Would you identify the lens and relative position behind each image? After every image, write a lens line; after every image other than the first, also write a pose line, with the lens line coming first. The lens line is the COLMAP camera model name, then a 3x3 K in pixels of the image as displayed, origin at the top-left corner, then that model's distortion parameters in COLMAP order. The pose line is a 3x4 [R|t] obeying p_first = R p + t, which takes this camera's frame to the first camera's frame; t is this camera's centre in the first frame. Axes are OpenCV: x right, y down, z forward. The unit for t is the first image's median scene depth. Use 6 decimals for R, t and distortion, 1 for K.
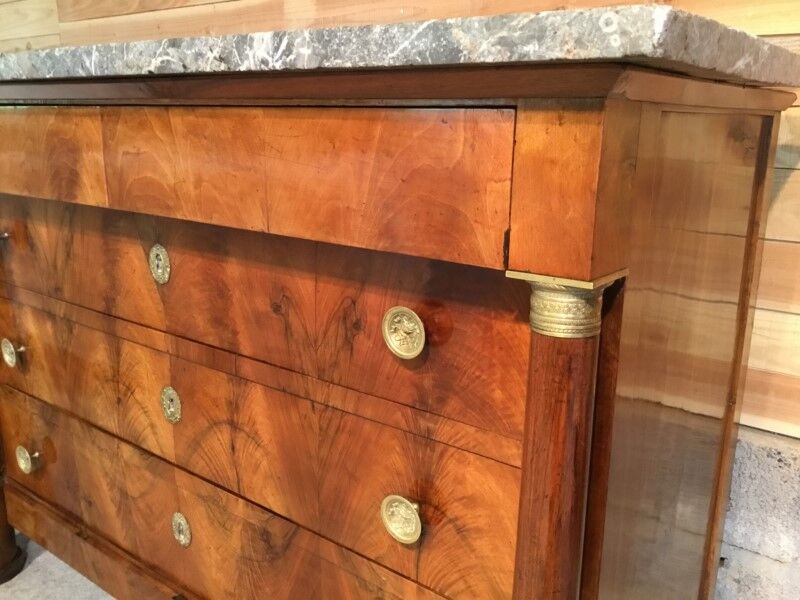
lens RADIAL K [[724.2, 0, 400.0], [0, 724.2, 300.0], [0, 0, 1]] dist [0.116512, -0.228000]
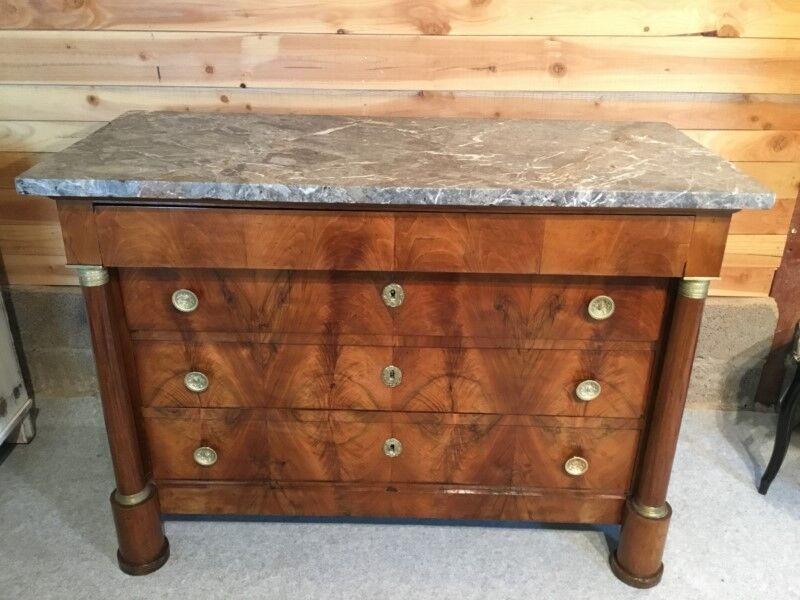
lens RADIAL K [[724.2, 0, 400.0], [0, 724.2, 300.0], [0, 0, 1]] dist [0.116512, -0.228000]
pose [[0.800424, -0.253826, 0.543042, -1.626856], [0.141133, 0.960256, 0.240813, -0.572174], [-0.582583, -0.116111, 0.804434, -0.365701]]
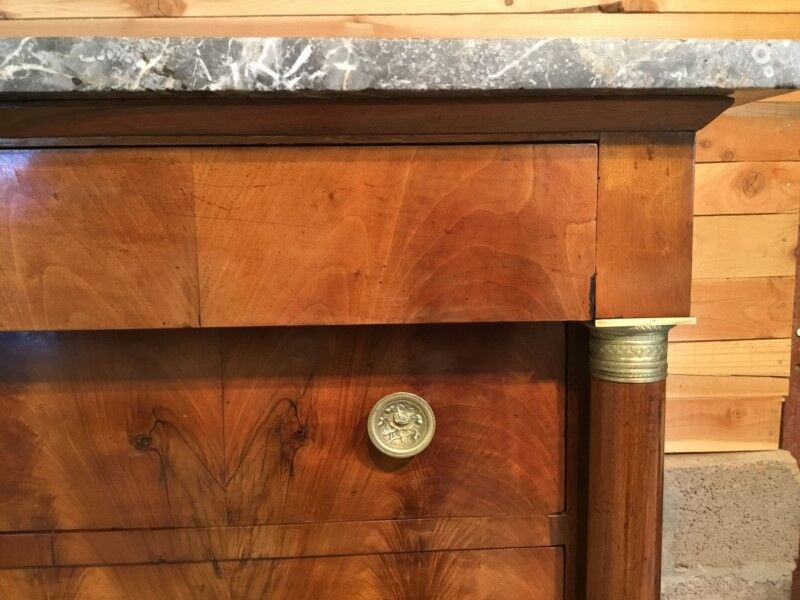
lens RADIAL K [[724.2, 0, 400.0], [0, 724.2, 300.0], [0, 0, 1]] dist [0.116512, -0.228000]
pose [[0.764430, -0.110249, 0.635210, -0.496946], [0.179430, 0.982724, -0.045367, -0.055089], [-0.619235, 0.148656, 0.771006, 0.367415]]
